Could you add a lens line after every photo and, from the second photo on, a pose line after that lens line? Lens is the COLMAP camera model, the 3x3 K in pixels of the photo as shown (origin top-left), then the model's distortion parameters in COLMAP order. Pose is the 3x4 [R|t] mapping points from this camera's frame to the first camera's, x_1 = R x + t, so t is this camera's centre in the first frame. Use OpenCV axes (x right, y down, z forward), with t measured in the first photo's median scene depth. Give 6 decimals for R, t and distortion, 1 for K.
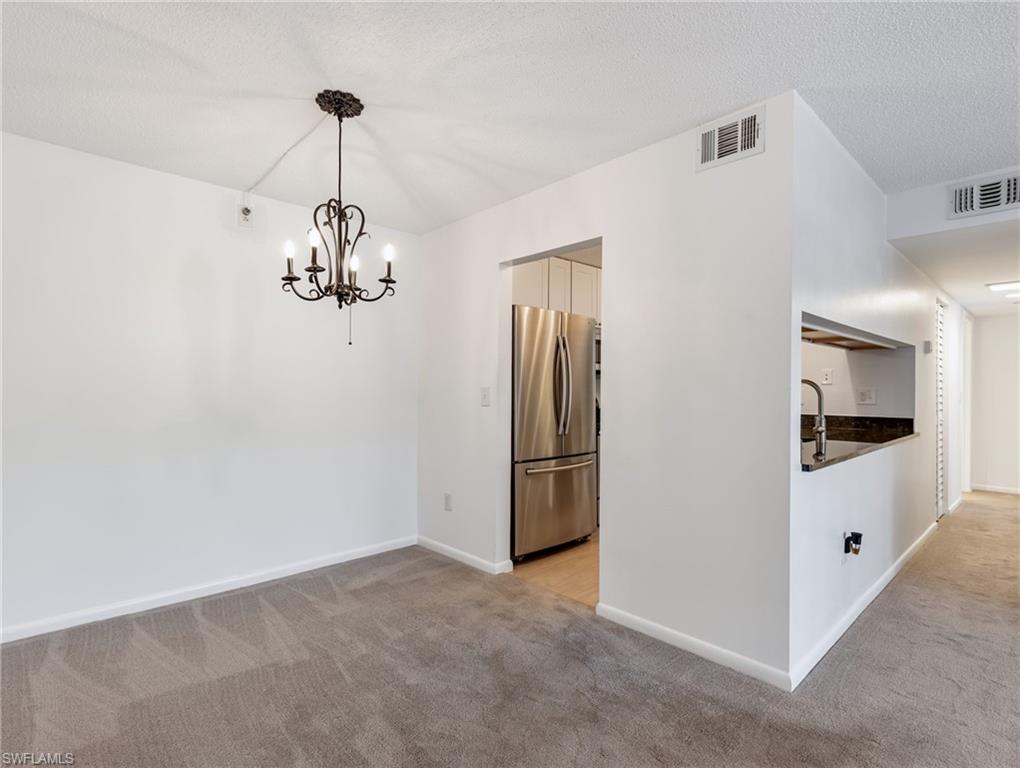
lens RADIAL K [[515.7, 0, 515.4], [0, 515.7, 385.3], [0, 0, 1]] dist [0.008386, -0.002828]
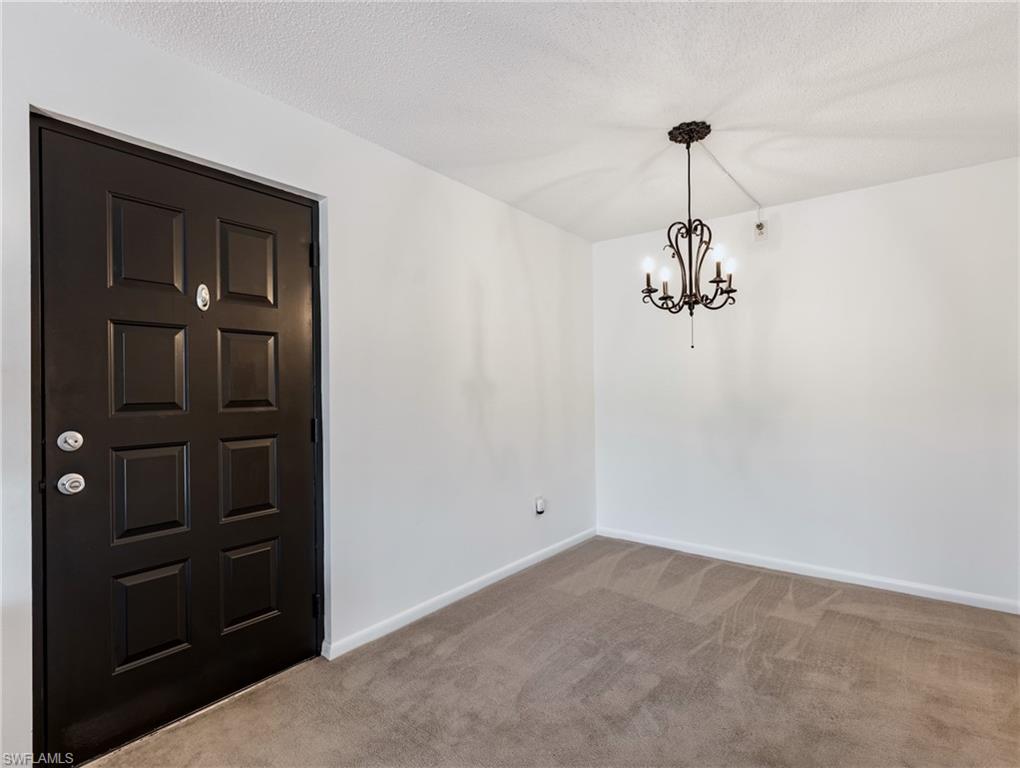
lens RADIAL K [[515.7, 0, 515.7], [0, 515.7, 385.4], [0, 0, 1]] dist [0.008386, -0.002828]
pose [[0.146594, -0.012201, -0.989122, 0.531917], [0.018901, 0.999776, -0.009531, 0.002831], [0.989016, -0.017298, 0.146792, 0.348359]]
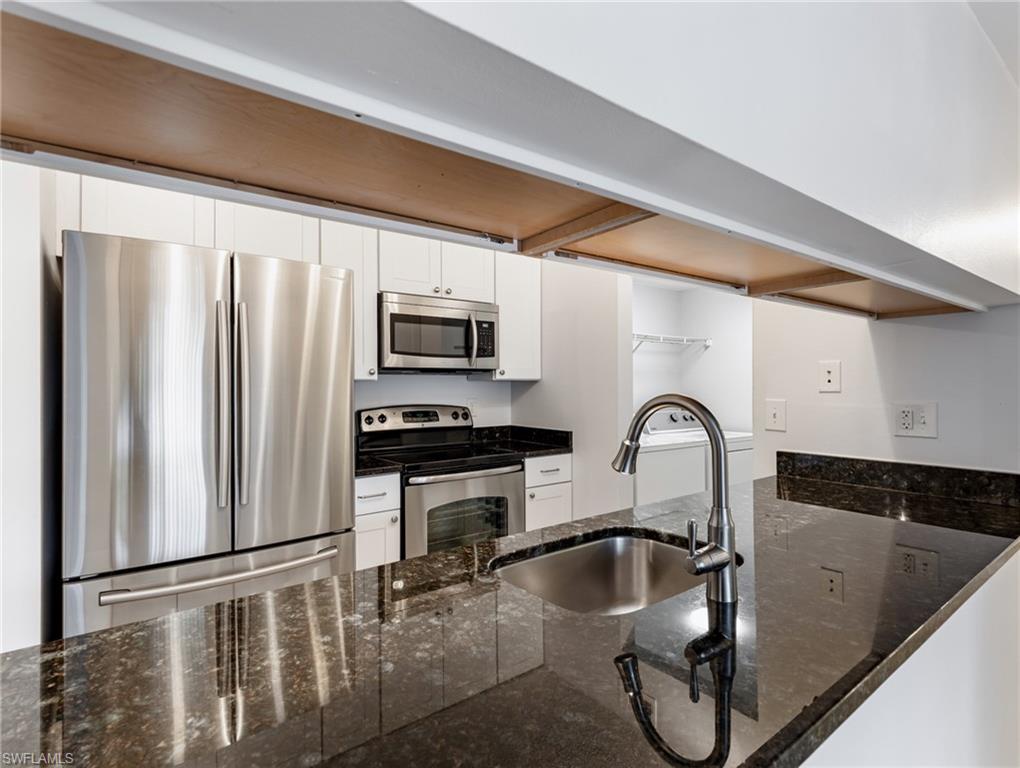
lens RADIAL K [[515.7, 0, 514.0], [0, 515.7, 386.1], [0, 0, 1]] dist [0.008386, -0.002828]
pose [[0.994273, -0.011549, -0.106241, 0.530237], [0.012730, 0.999864, 0.010445, -0.024386], [0.106106, -0.011738, 0.994286, 0.717923]]
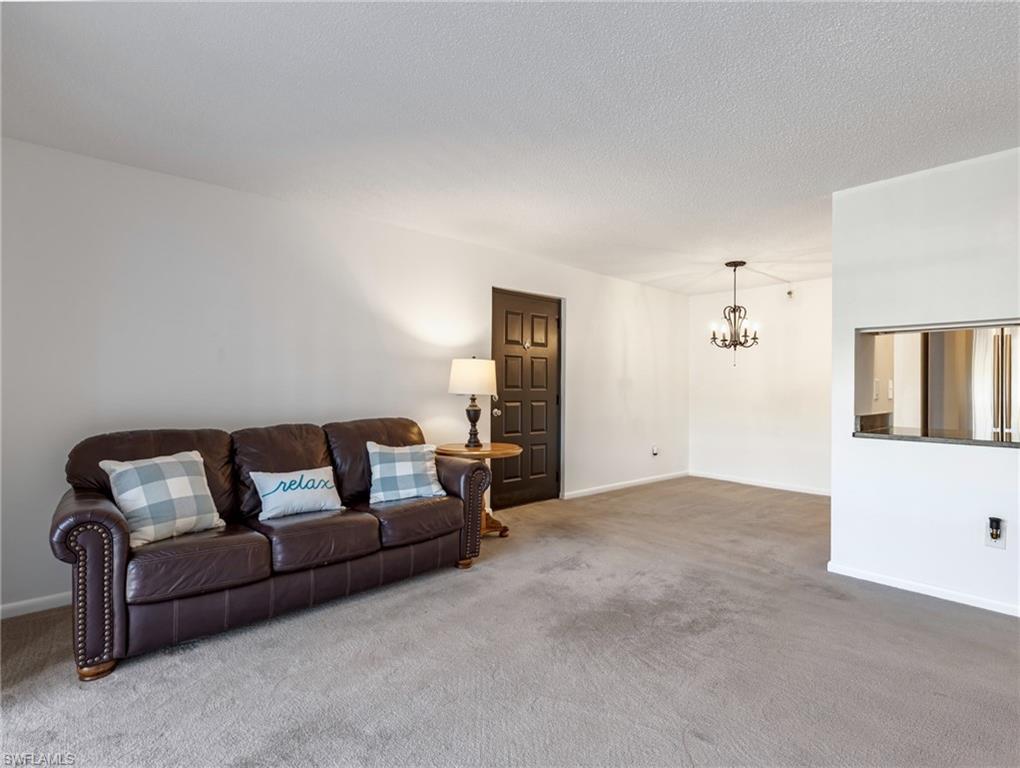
lens RADIAL K [[515.7, 0, 517.4], [0, 515.7, 381.4], [0, 0, 1]] dist [0.008386, -0.002828]
pose [[-0.034860, -0.016246, -0.999260, 1.544648], [-0.001749, 0.999867, -0.016195, 0.023563], [0.999391, 0.001183, -0.034883, 0.070171]]
